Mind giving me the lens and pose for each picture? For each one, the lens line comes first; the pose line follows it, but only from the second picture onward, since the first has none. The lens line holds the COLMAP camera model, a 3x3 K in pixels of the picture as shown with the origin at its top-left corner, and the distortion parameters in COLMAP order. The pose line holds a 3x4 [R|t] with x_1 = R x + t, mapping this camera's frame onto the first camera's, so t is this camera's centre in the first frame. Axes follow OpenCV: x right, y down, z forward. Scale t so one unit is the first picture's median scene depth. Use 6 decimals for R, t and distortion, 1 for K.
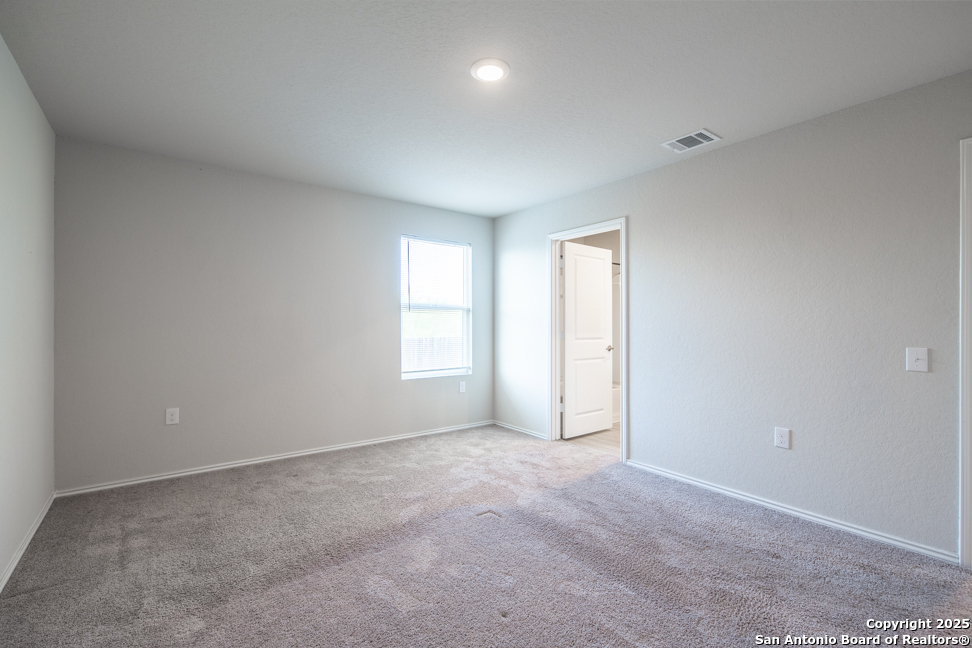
lens RADIAL K [[436.2, 0, 486.0], [0, 436.2, 324.0], [0, 0, 1]] dist [0.000153, 0.000122]
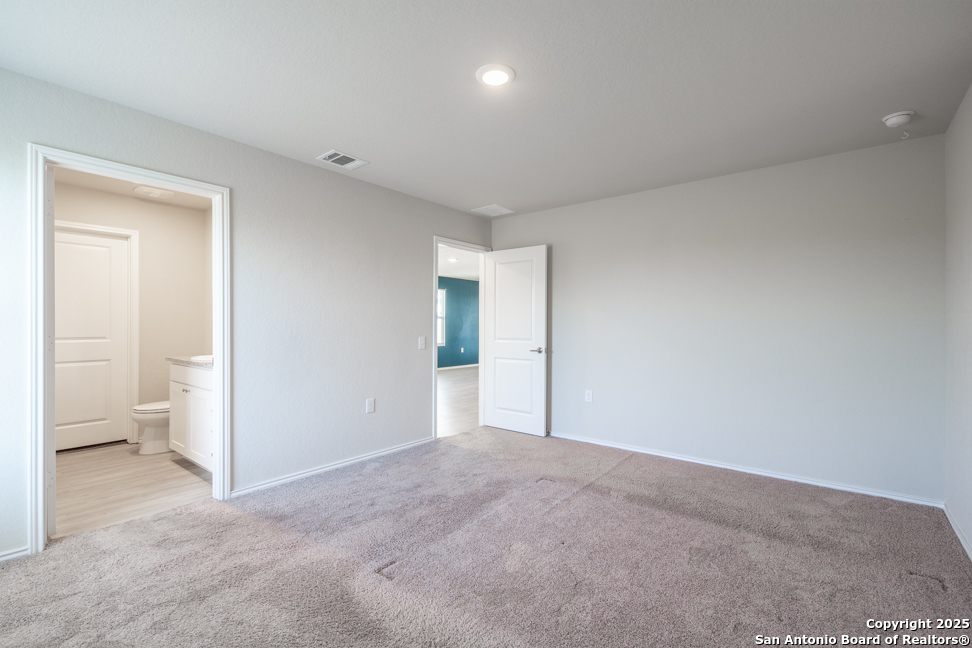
lens RADIAL K [[436.2, 0, 486.0], [0, 436.2, 324.0], [0, 0, 1]] dist [0.000153, 0.000122]
pose [[-0.254095, -0.001779, 0.967178, -0.636898], [-0.008230, 0.999966, -0.000323, -0.001635], [-0.967144, -0.008042, -0.254101, 0.839293]]
